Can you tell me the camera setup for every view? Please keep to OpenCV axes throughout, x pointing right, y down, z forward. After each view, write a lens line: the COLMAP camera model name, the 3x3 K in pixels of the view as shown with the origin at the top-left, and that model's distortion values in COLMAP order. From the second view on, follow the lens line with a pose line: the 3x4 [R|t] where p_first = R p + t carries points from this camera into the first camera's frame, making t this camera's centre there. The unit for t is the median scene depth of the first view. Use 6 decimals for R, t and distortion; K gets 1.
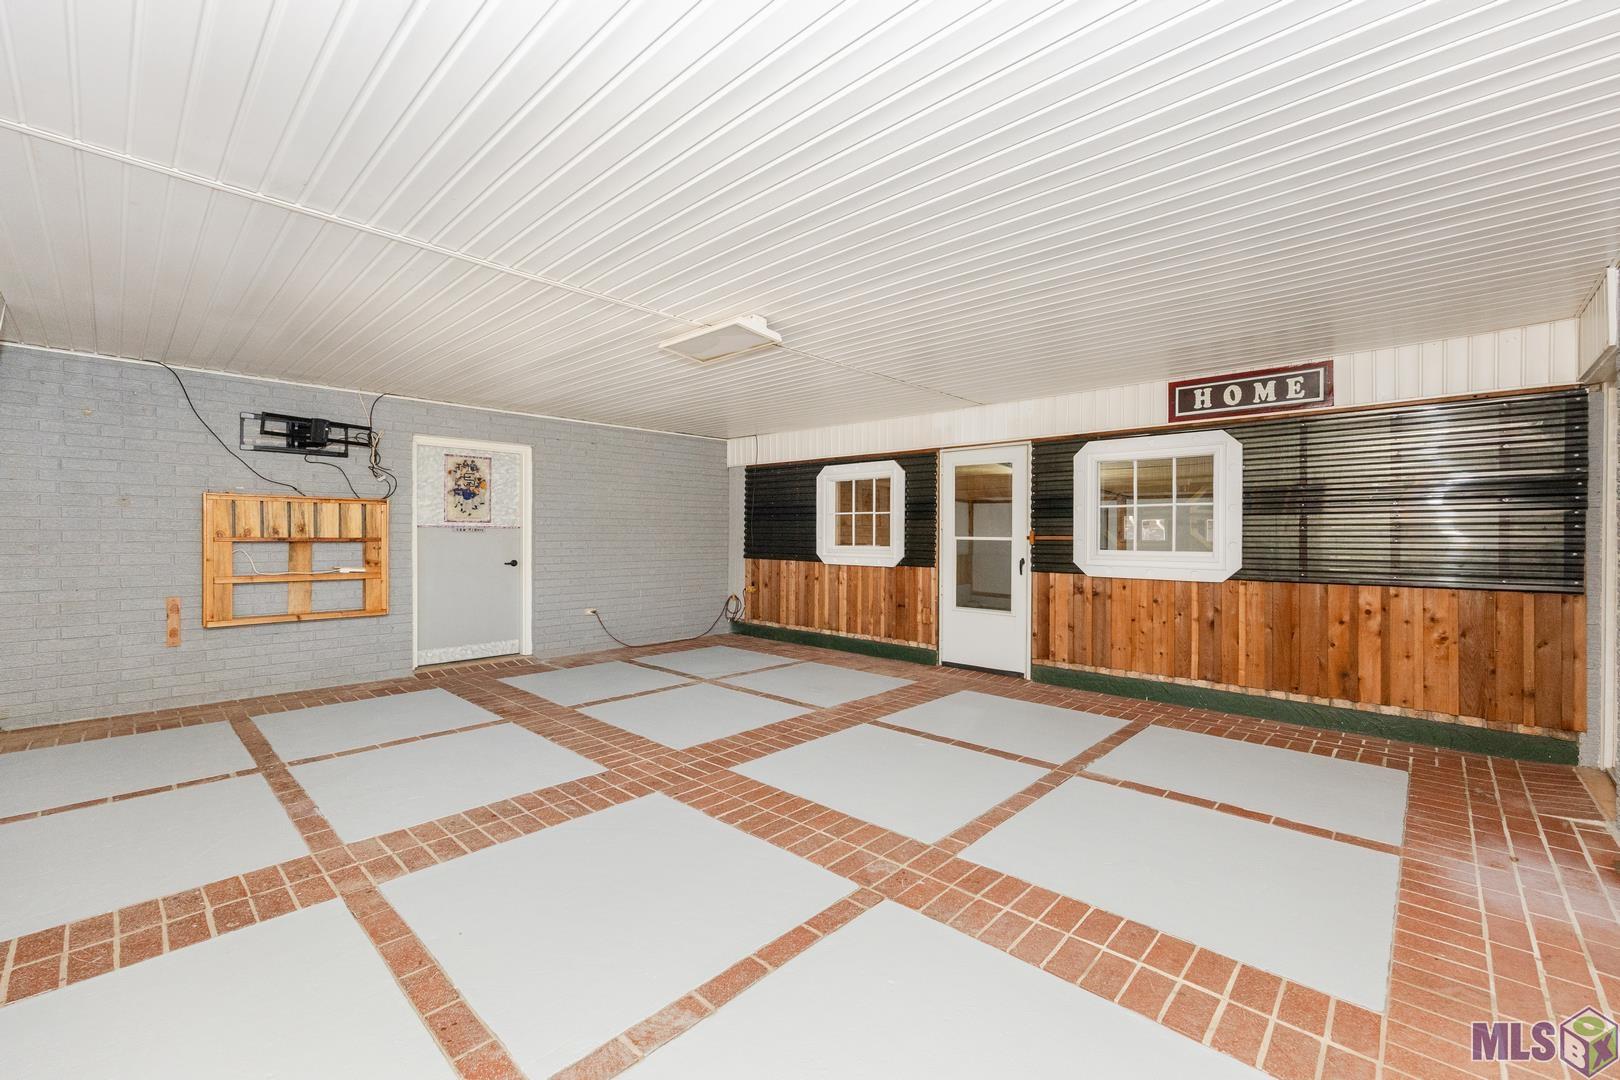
lens RADIAL K [[638.3, 0, 797.6], [0, 638.3, 532.2], [0, 0, 1]] dist [0.001698, 0.000534]
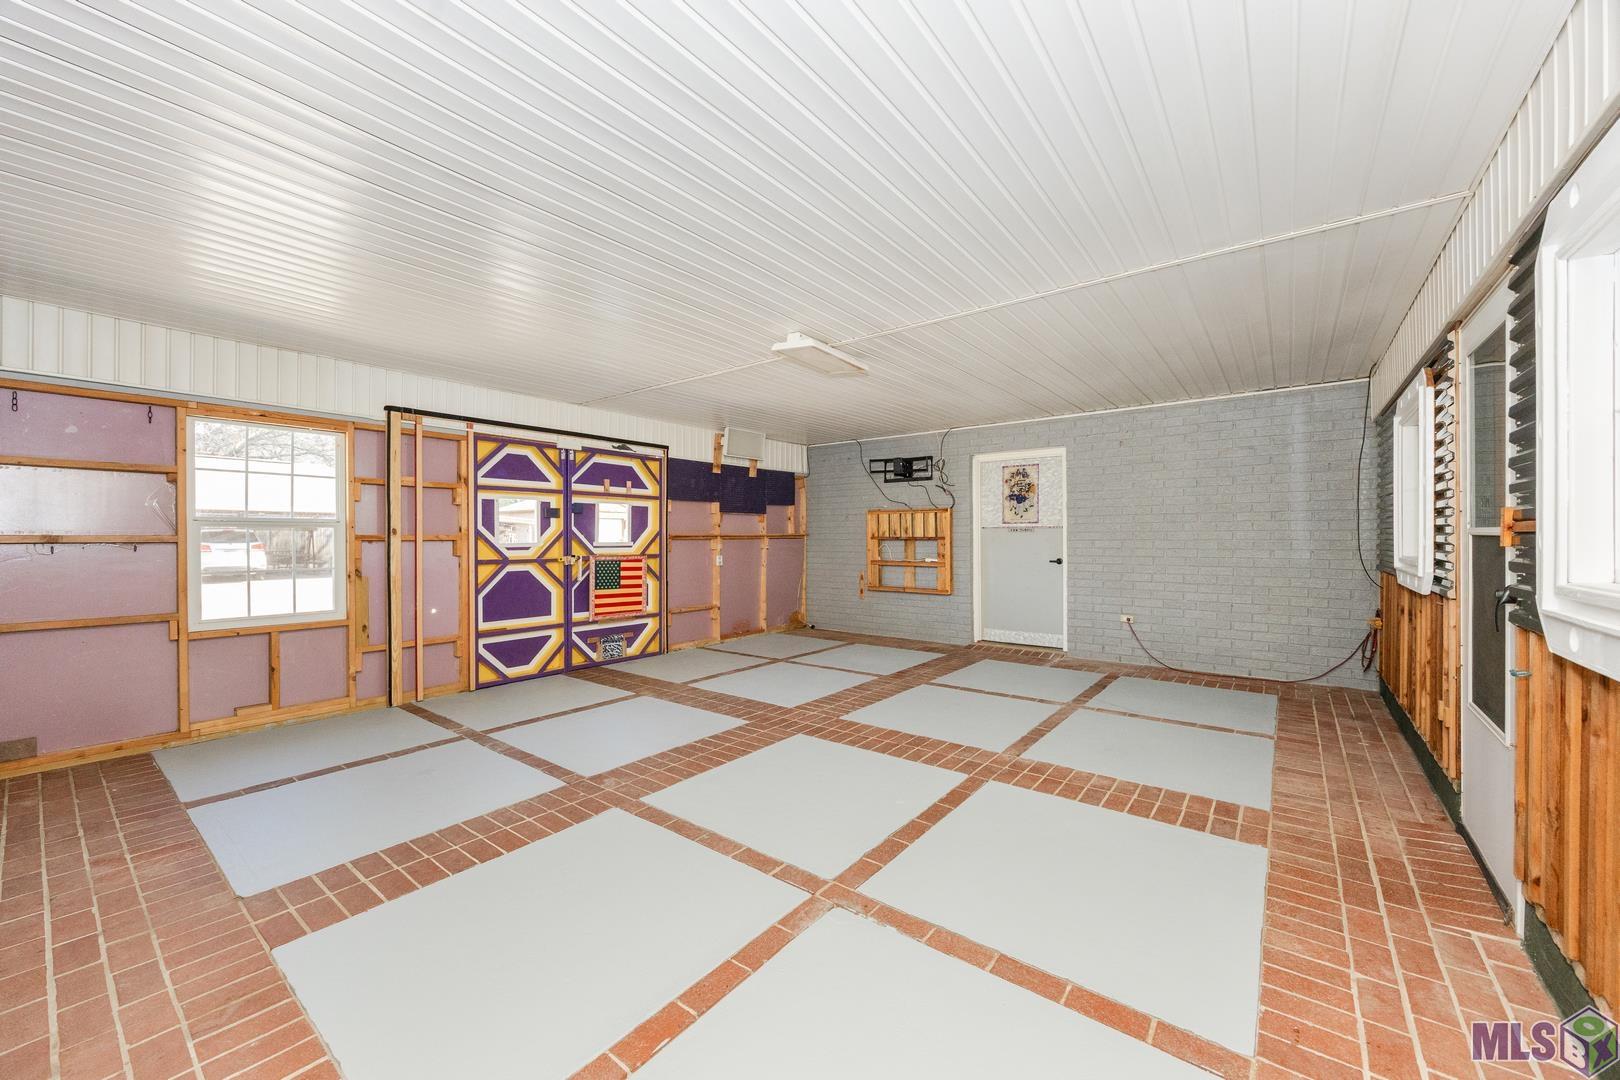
lens RADIAL K [[638.3, 0, 798.8], [0, 638.3, 544.2], [0, 0, 1]] dist [0.001698, 0.000534]
pose [[0.092272, 0.005871, -0.995717, 0.844386], [0.006410, 0.999958, 0.006490, 0.016801], [0.995713, -0.006982, 0.092230, 0.729446]]
